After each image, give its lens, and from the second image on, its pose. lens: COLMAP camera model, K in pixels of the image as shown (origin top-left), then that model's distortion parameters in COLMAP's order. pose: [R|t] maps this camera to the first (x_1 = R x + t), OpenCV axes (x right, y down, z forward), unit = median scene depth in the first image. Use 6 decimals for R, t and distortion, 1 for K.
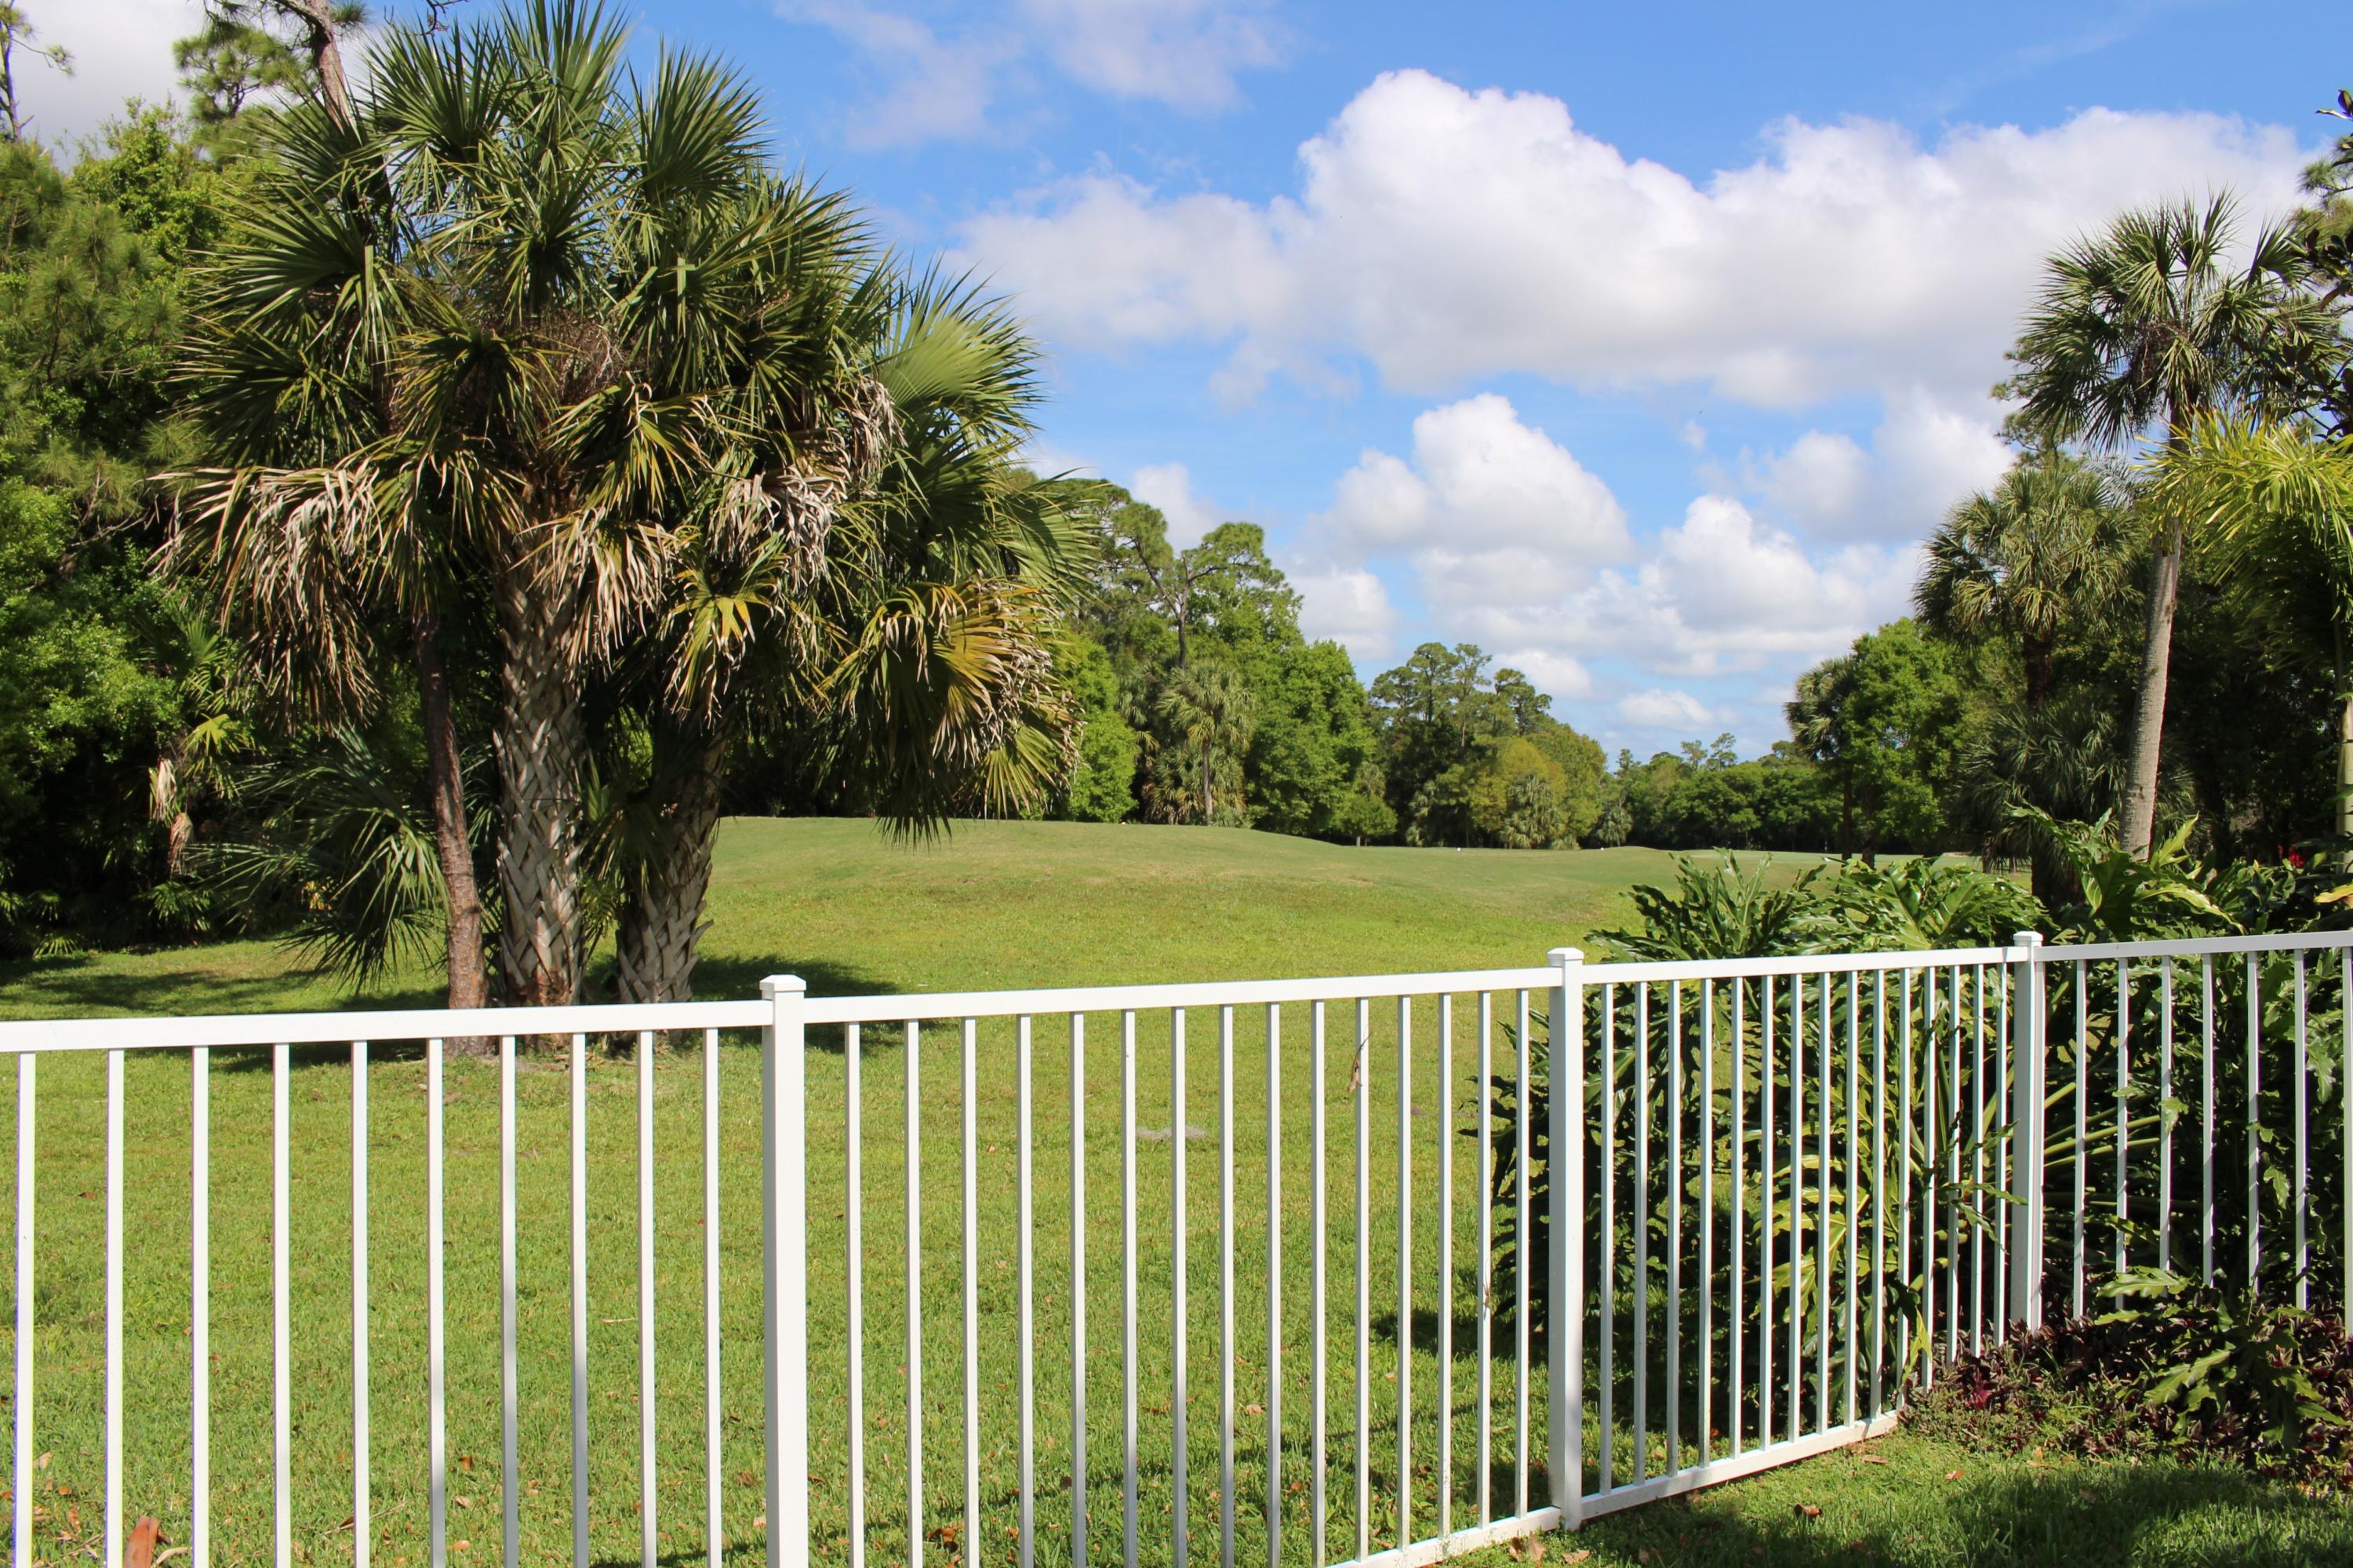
lens RADIAL K [[2010.7, 0, 1169.3], [0, 2010.7, 798.0], [0, 0, 1]] dist [-0.141979, 0.115175]
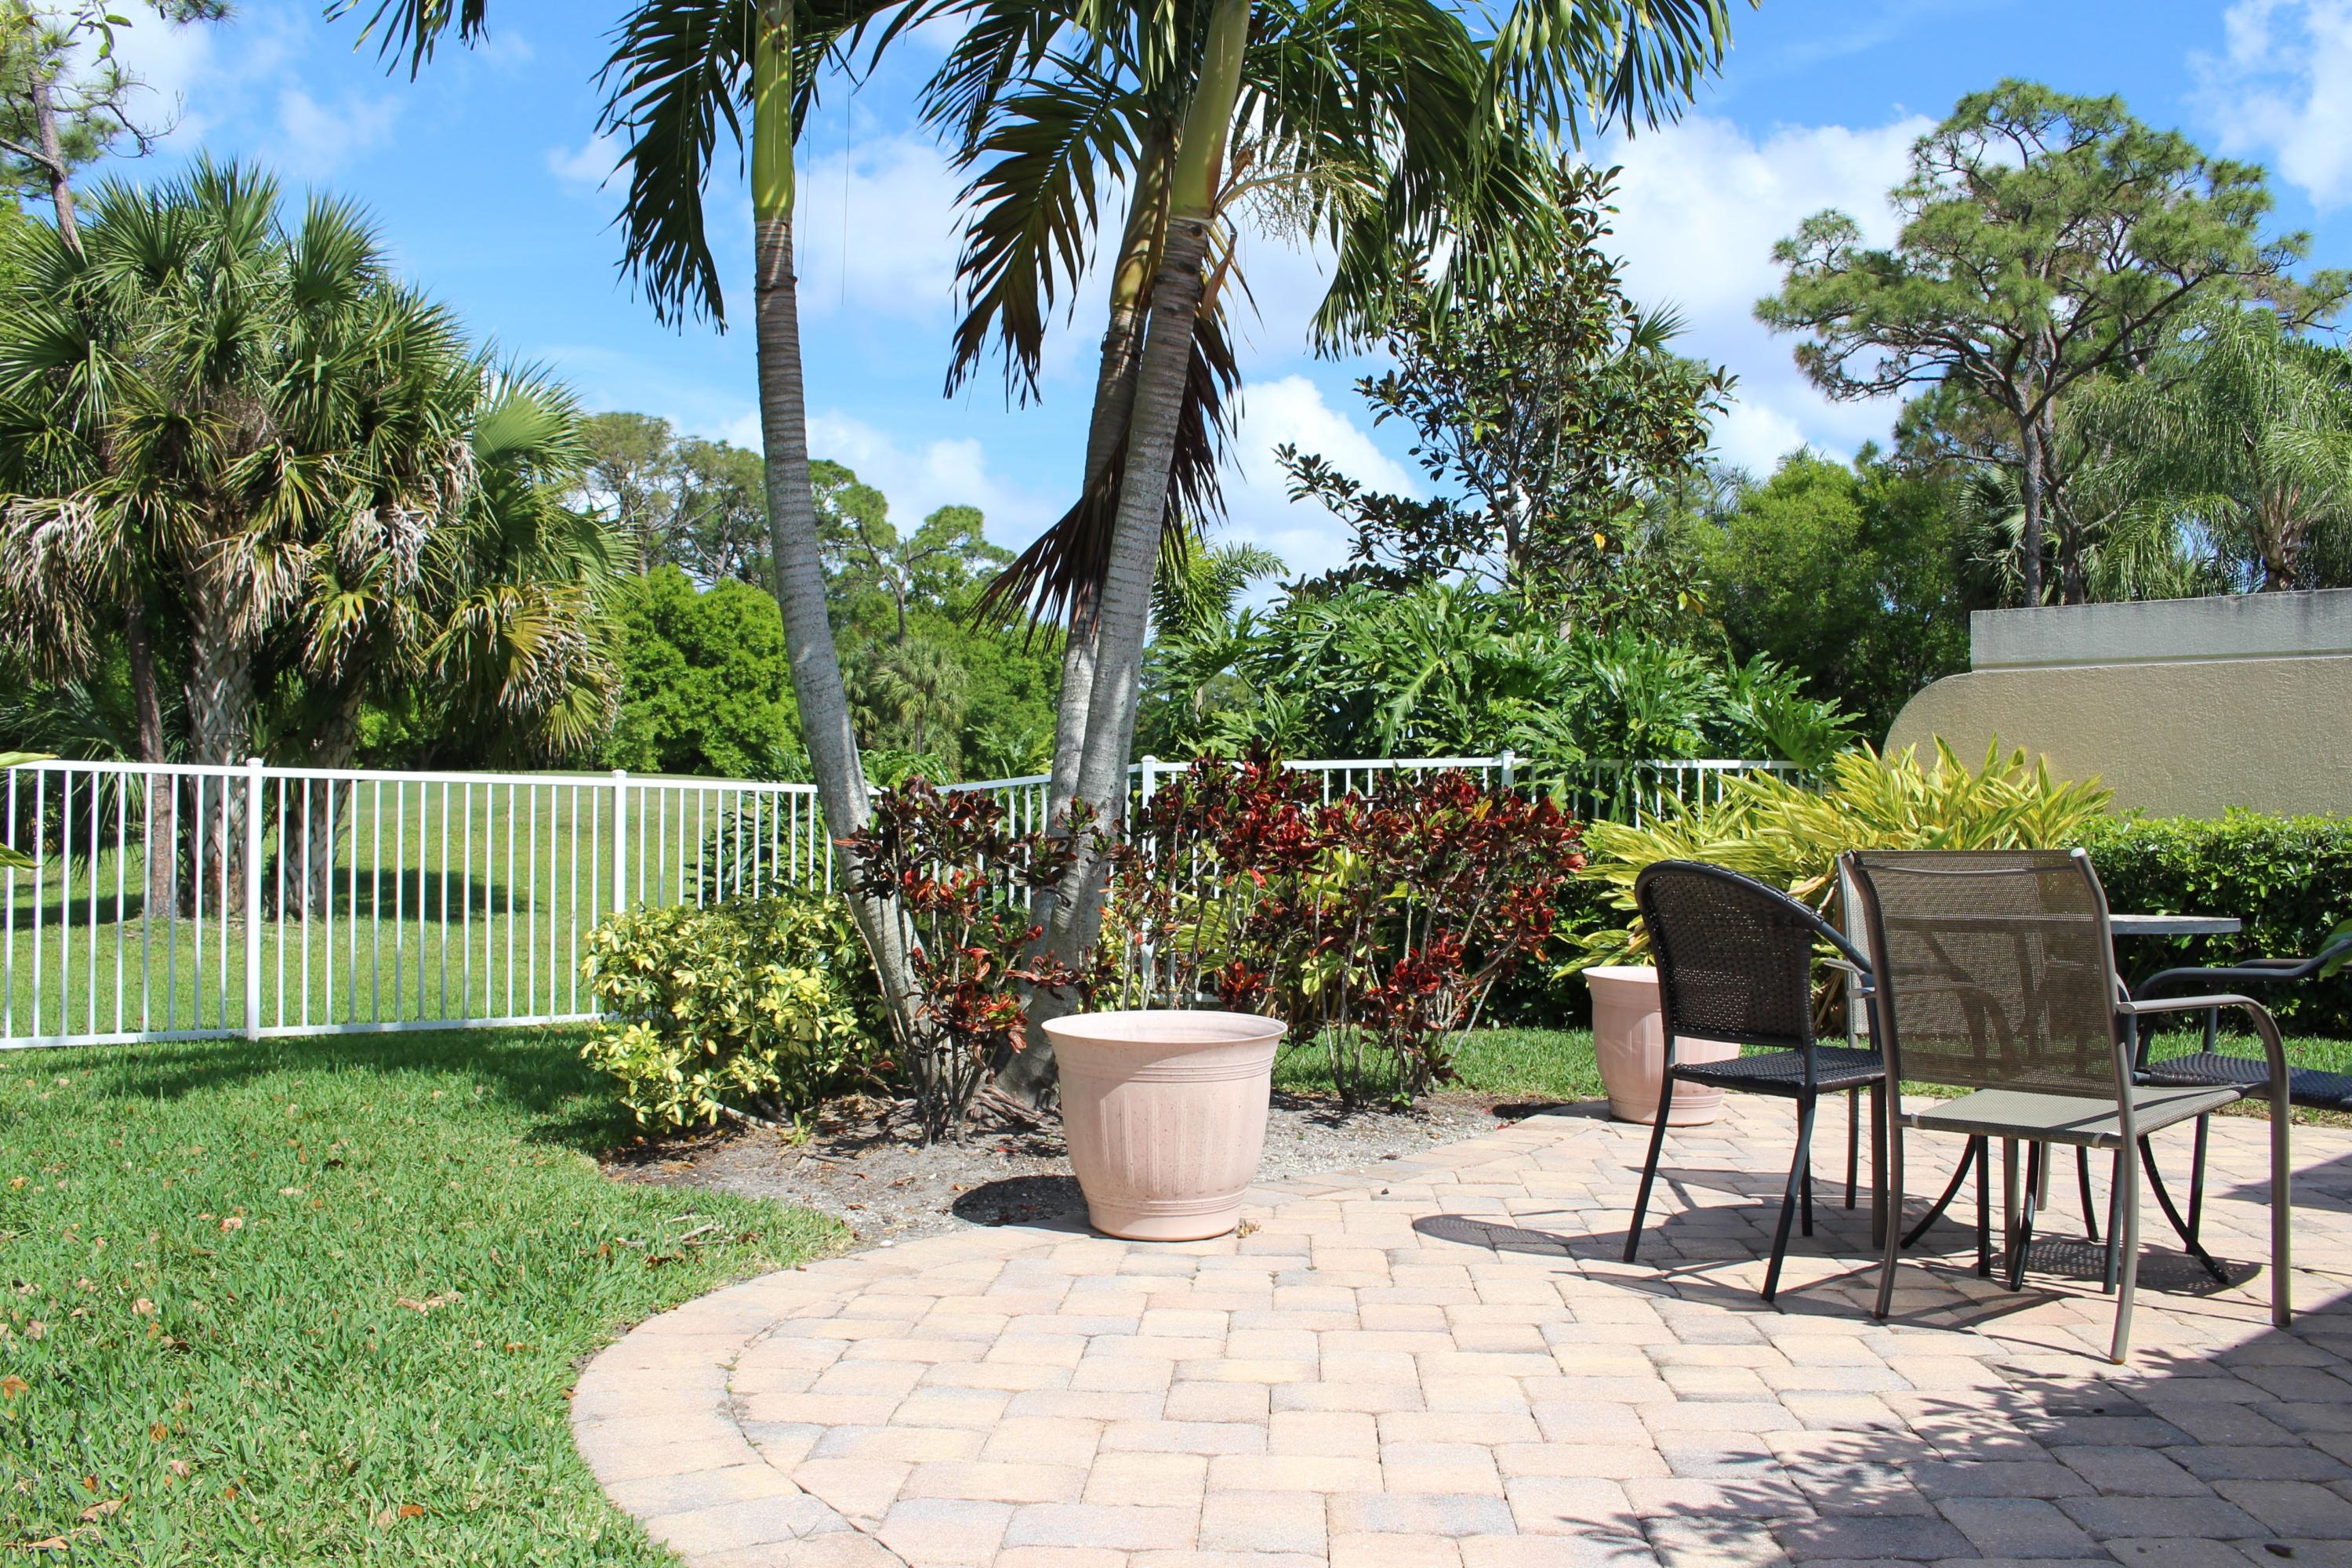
lens RADIAL K [[2086.1, 0, 1171.6], [0, 2086.1, 807.7], [0, 0, 1]] dist [-0.136977, 0.116570]
pose [[0.994150, 0.009097, 0.107627, 0.199527], [-0.010437, 0.999875, 0.011890, 0.028888], [-0.107505, -0.012943, 0.994120, -0.505218]]
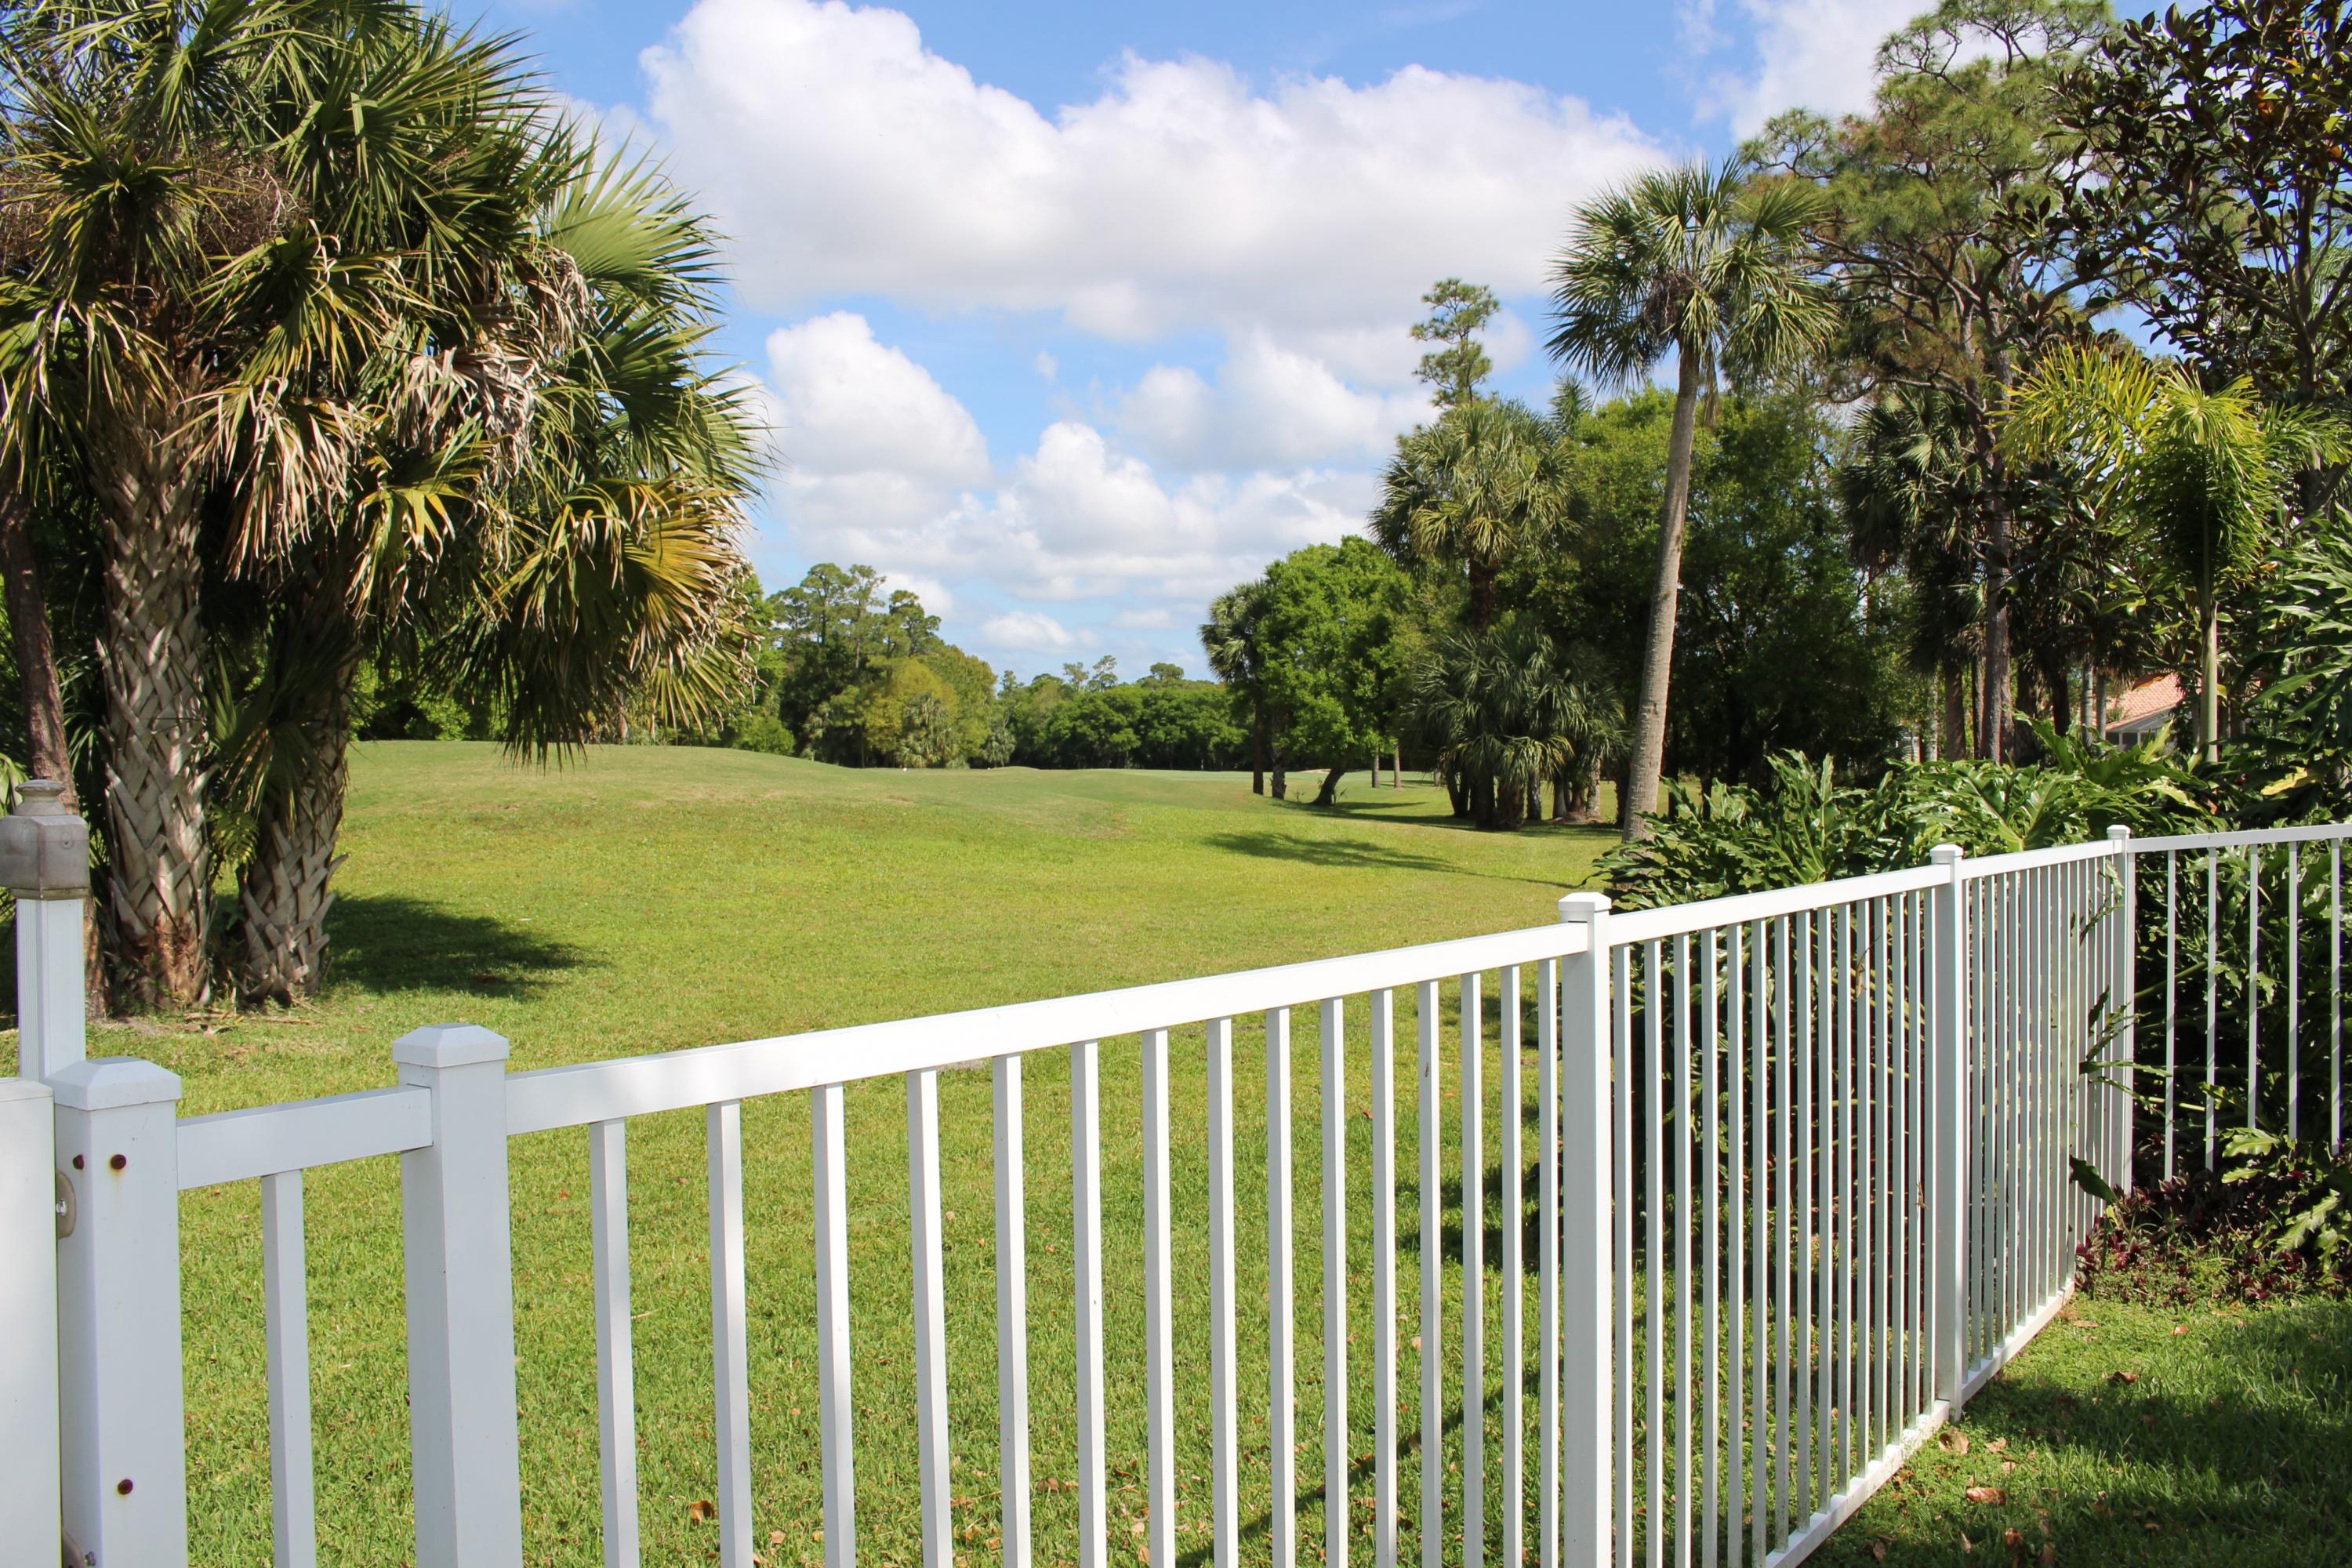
lens RADIAL K [[2000.7, 0, 1176.0], [0, 2000.7, 784.0], [0, 0, 1]] dist [-0.073189, 0.017072]
pose [[0.950654, -0.014030, 0.309935, -0.162776], [0.004038, 0.999452, 0.032855, 0.002757], [-0.310226, -0.029982, 0.950190, 0.053931]]
